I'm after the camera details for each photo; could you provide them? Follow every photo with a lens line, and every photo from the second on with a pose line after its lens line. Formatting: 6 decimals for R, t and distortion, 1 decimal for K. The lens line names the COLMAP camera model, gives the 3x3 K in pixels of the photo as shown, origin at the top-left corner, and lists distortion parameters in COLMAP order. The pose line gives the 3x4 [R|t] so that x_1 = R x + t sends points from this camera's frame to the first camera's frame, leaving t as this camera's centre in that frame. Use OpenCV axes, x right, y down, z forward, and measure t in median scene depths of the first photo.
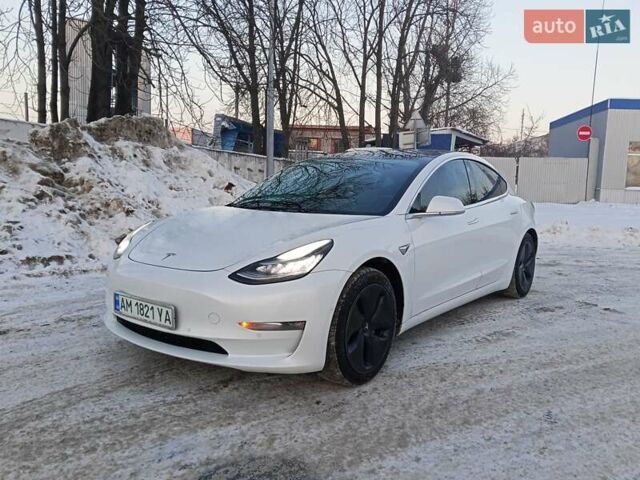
lens RADIAL K [[523.3, 0, 320.0], [0, 523.3, 240.0], [0, 0, 1]] dist [0.063984, -0.136546]
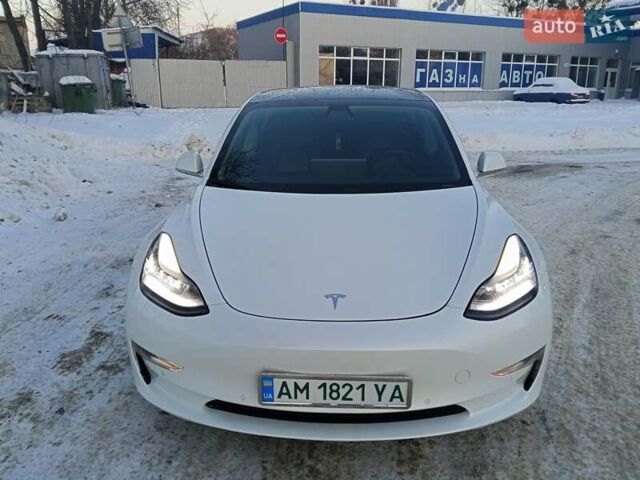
lens RADIAL K [[529.5, 0, 320.0], [0, 529.5, 240.0], [0, 0, 1]] dist [-0.004207, -0.018314]
pose [[0.819834, -0.189620, 0.540293, -0.293959], [0.087729, 0.974031, 0.208725, -0.082889], [-0.565841, -0.123721, 0.815179, 0.218729]]
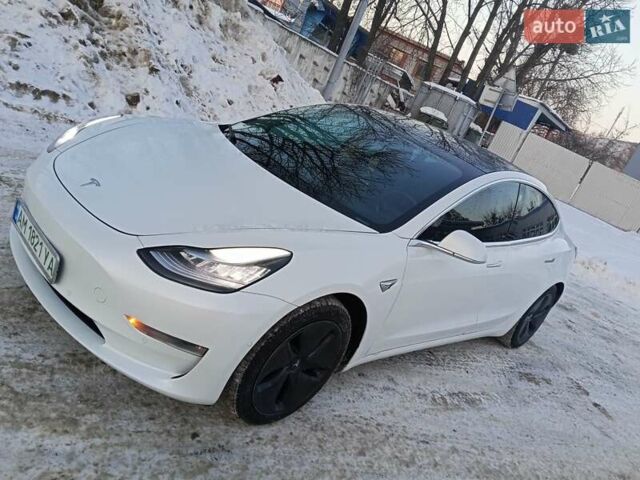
lens RADIAL K [[526.4, 0, 316.7], [0, 526.4, 239.8], [0, 0, 1]] dist [-0.001836, -0.020660]
pose [[0.919224, 0.393060, -0.023046, 0.028647], [-0.382273, 0.904955, 0.186880, -0.074521], [0.094311, -0.162975, 0.982112, 0.121478]]
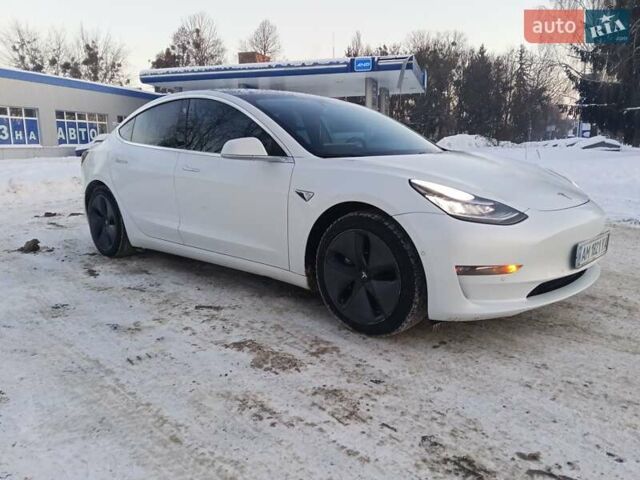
lens RADIAL K [[518.3, 0, 320.0], [0, 518.3, 240.0], [0, 0, 1]] dist [-0.006443, -0.010605]
pose [[0.099172, -0.210890, 0.972466, -0.581122], [0.129740, 0.971682, 0.197489, -0.062102], [-0.986576, 0.106582, 0.123725, 0.606626]]
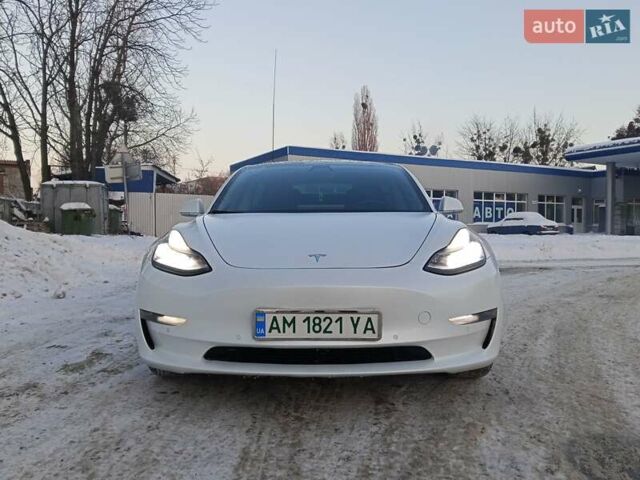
lens RADIAL K [[523.3, 0, 320.0], [0, 523.3, 240.0], [0, 0, 1]] dist [0.063984, -0.136546]
pose [[0.804568, -0.042121, 0.592364, -0.343825], [0.089724, 0.994653, -0.051140, 0.020866], [-0.587043, 0.094295, 0.804046, 0.160650]]
